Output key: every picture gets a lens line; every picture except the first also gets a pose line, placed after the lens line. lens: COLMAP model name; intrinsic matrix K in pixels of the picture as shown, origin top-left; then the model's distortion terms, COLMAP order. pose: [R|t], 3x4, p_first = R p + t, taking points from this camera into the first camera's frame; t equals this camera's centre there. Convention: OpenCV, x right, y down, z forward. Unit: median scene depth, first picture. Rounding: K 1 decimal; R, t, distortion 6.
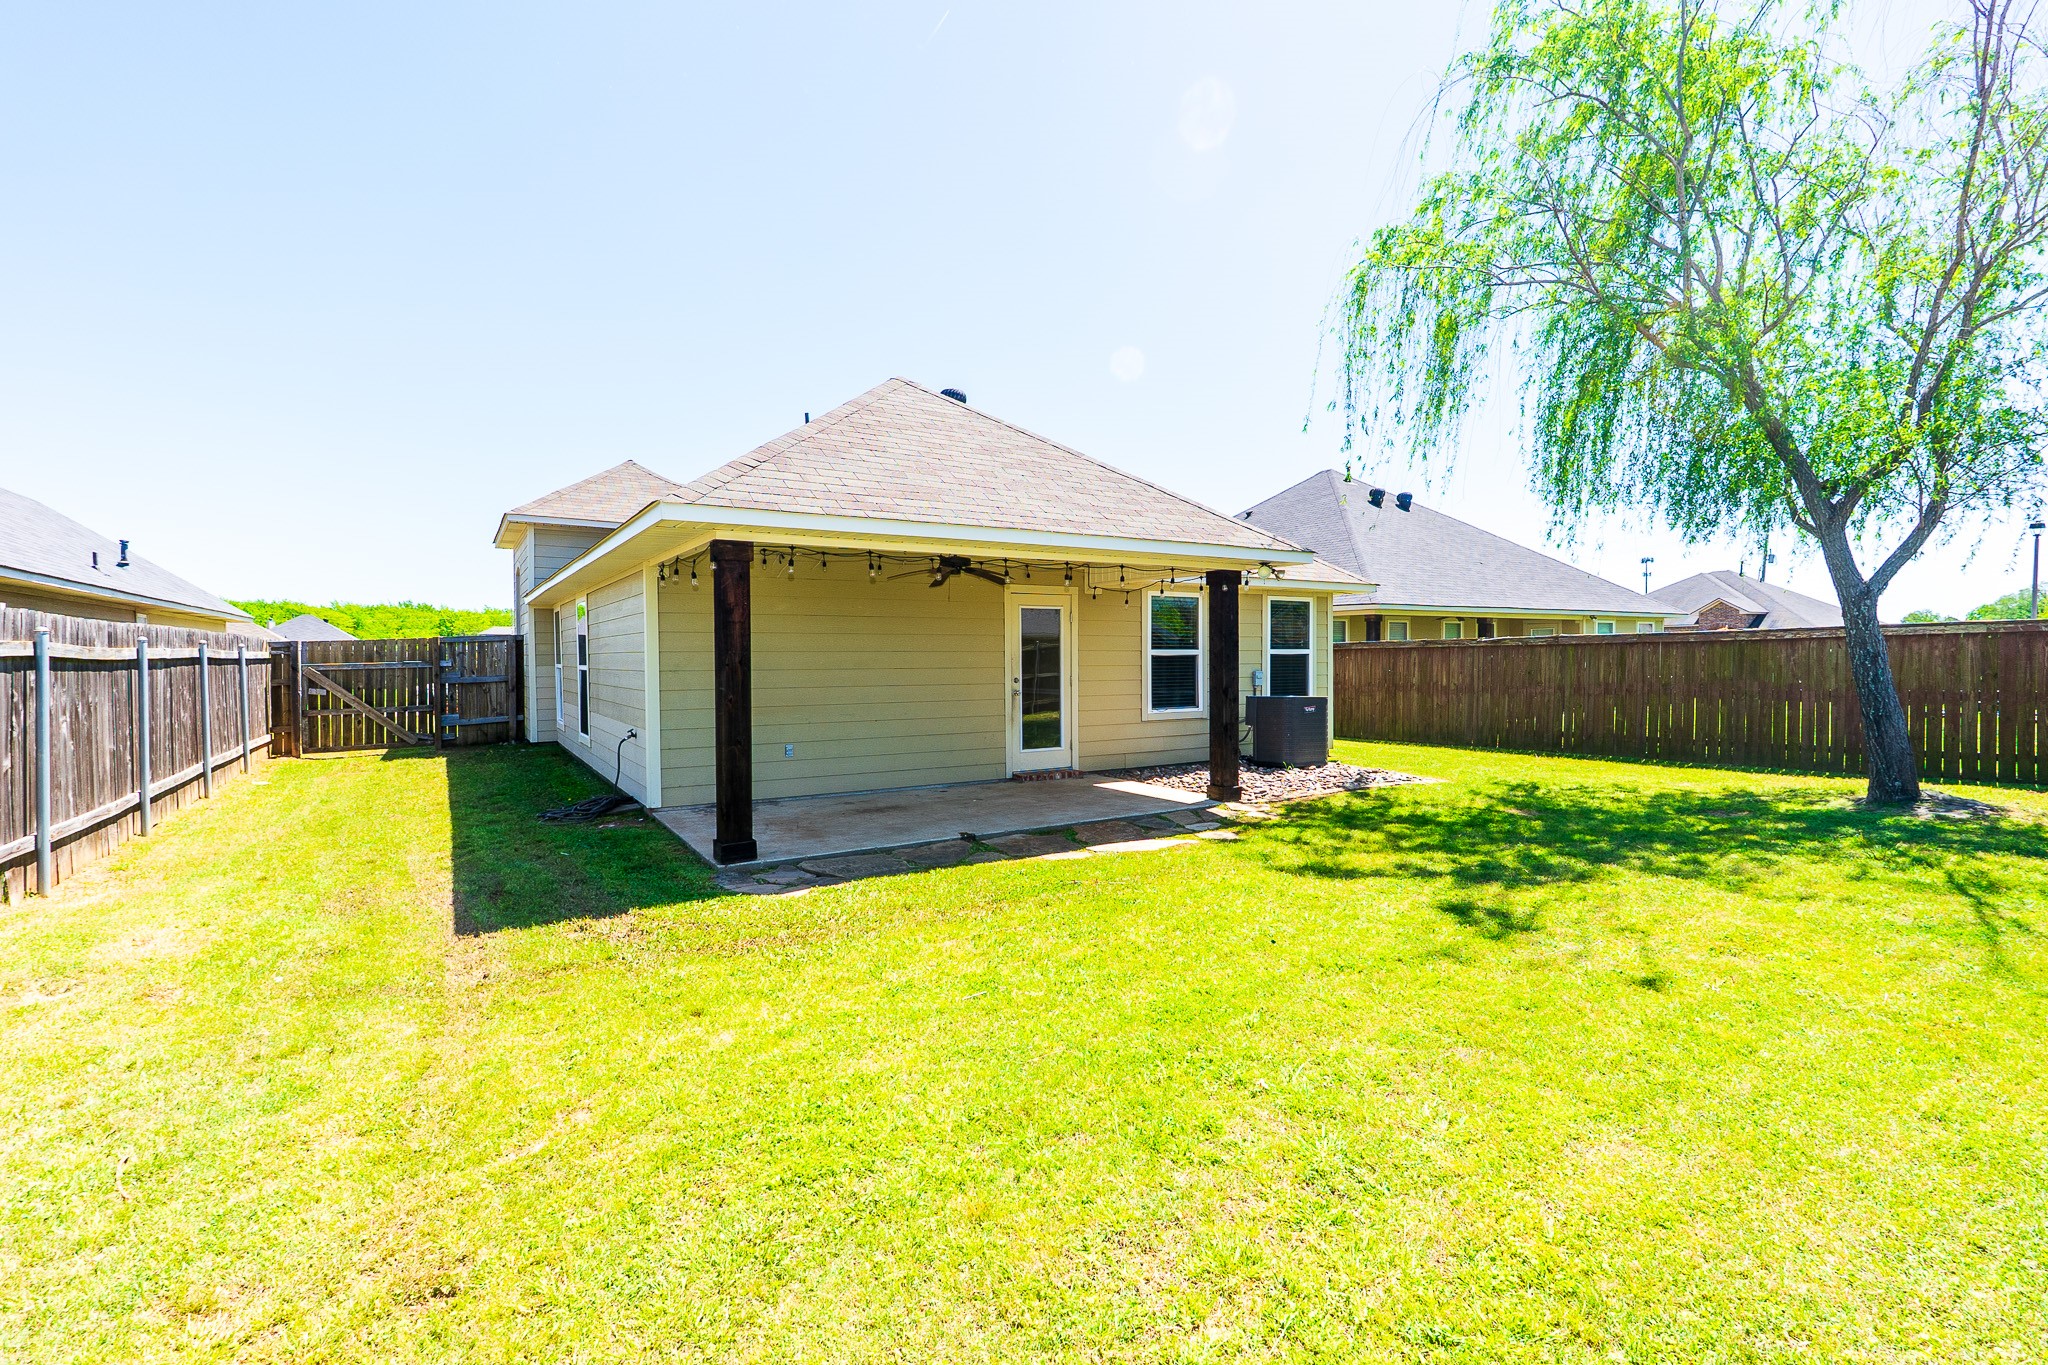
lens RADIAL K [[925.2, 0, 1025.2], [0, 925.2, 676.1], [0, 0, 1]] dist [-0.010193, 0.000477]
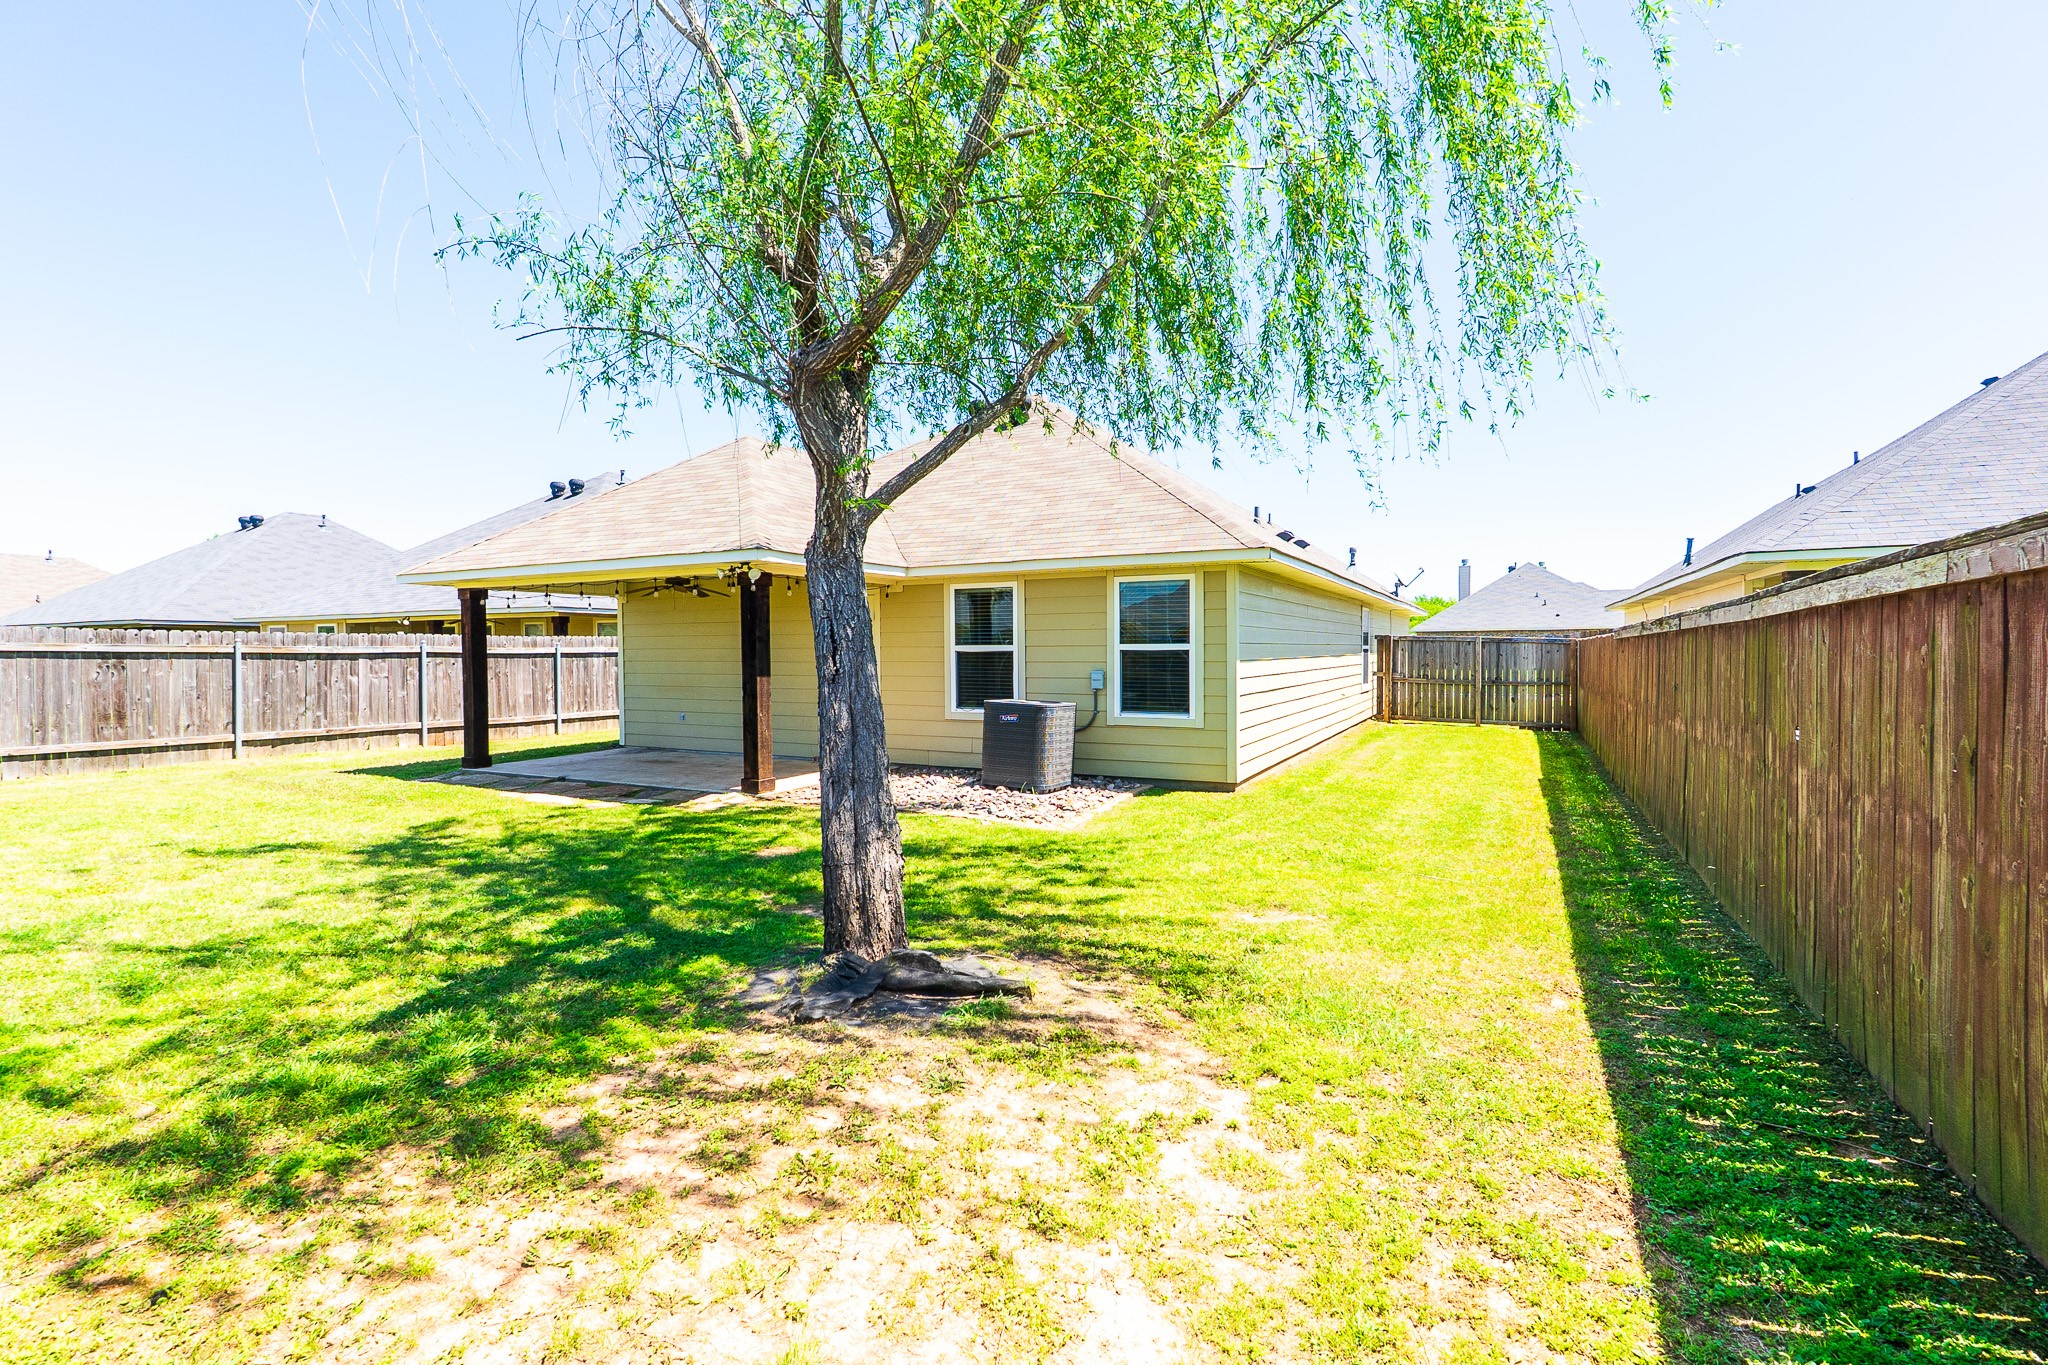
lens RADIAL K [[925.2, 0, 1028.1], [0, 925.2, 669.5], [0, 0, 1]] dist [-0.010193, 0.000477]
pose [[0.502327, 0.019508, -0.864458, 1.006629], [-0.018353, 0.999761, 0.011897, -0.016438], [0.864483, 0.009889, 0.502565, 0.581770]]
